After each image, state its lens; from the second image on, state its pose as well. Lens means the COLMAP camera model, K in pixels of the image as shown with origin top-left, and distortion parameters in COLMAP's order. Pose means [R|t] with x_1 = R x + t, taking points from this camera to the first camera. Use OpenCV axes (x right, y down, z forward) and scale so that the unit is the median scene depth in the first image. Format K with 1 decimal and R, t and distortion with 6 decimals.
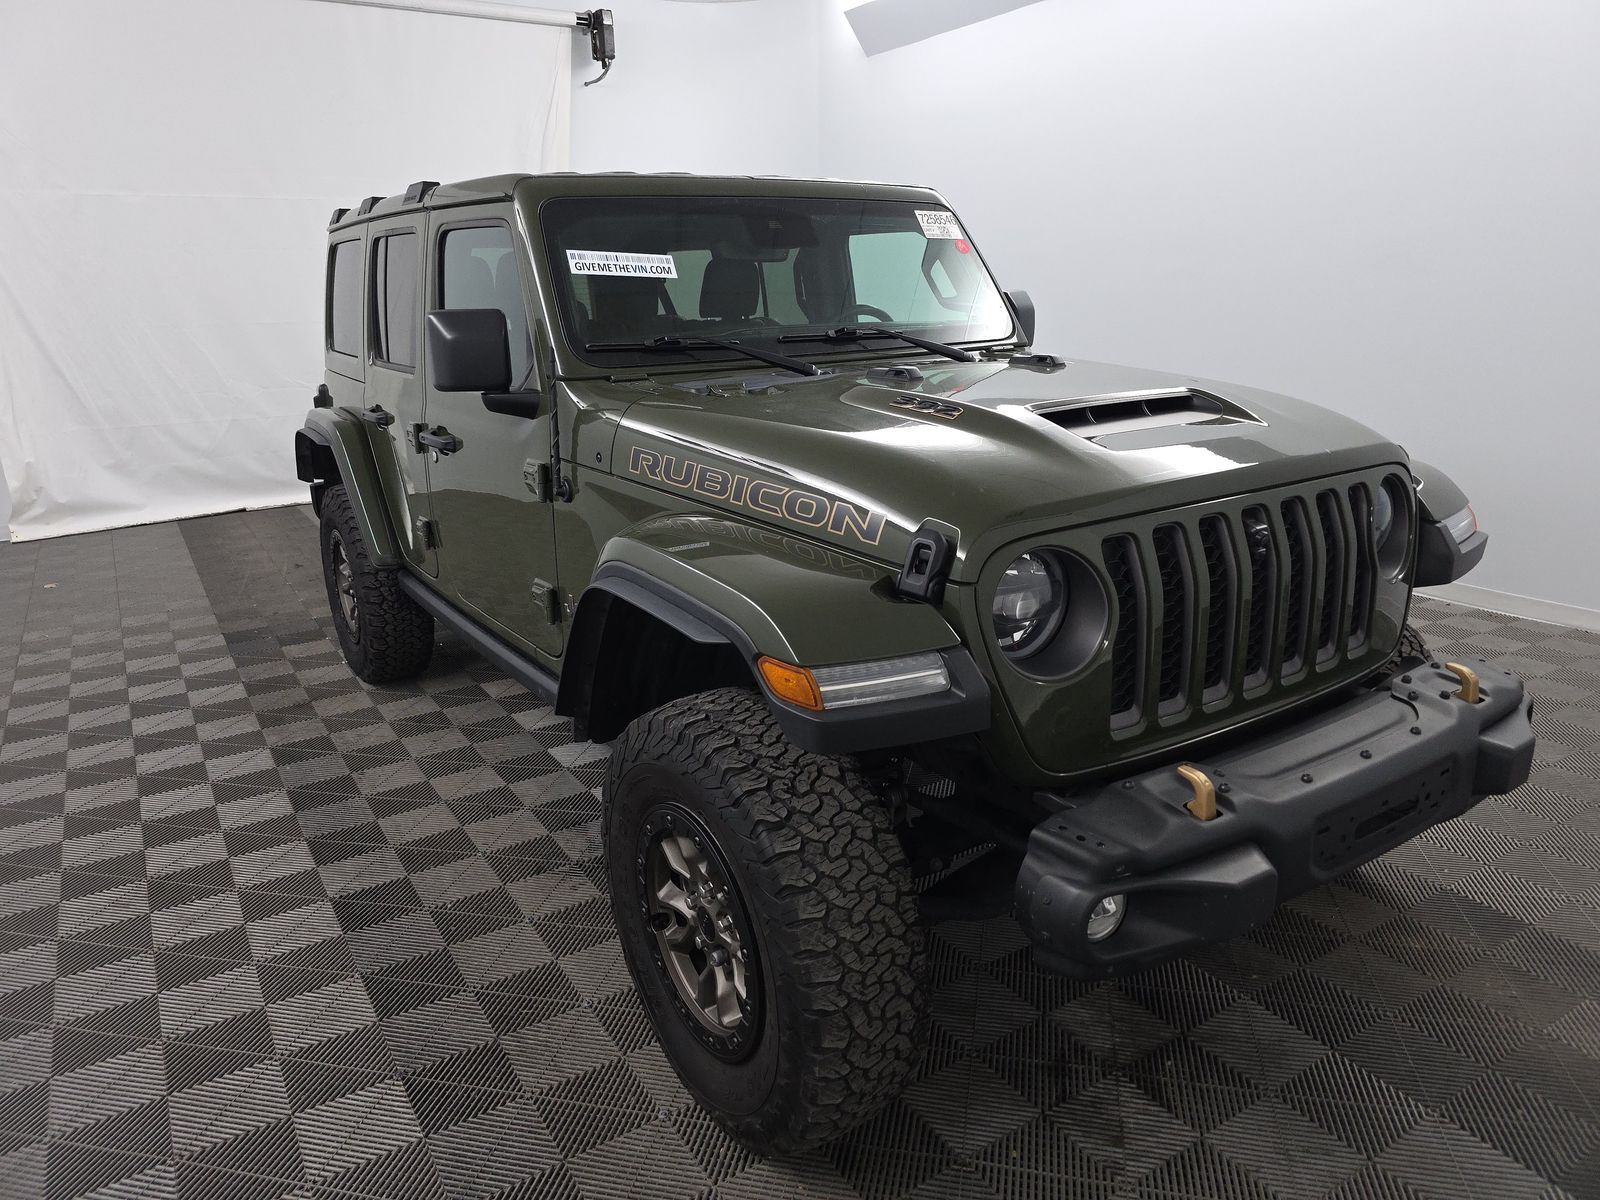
lens RADIAL K [[1080.3, 0, 800.7], [0, 1080.3, 593.4], [0, 0, 1]] dist [0.052366, -0.010991]
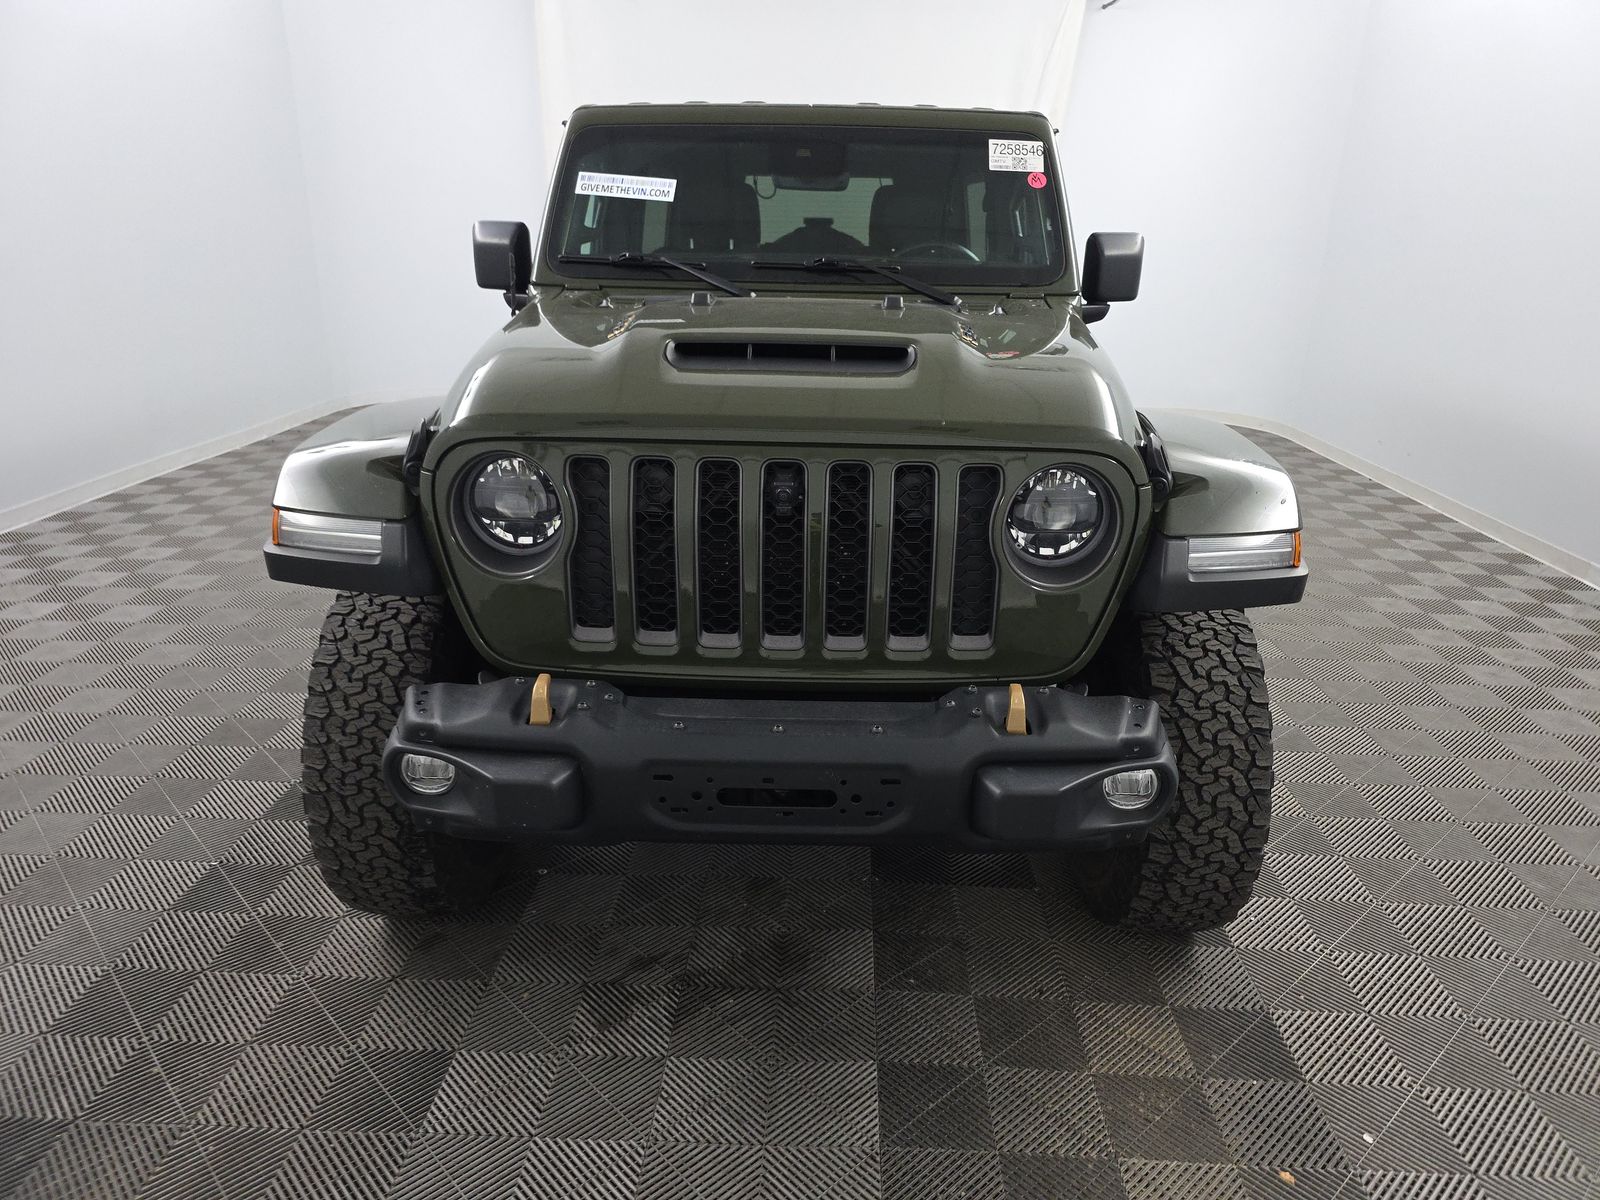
lens RADIAL K [[1080.3, 0, 815.0], [0, 1080.3, 607.4], [0, 0, 1]] dist [0.052366, -0.010991]
pose [[0.829251, 0.227742, -0.510370, 0.686092], [-0.191628, 0.973712, 0.123141, -0.055801], [0.524997, -0.004314, 0.851093, 0.141885]]
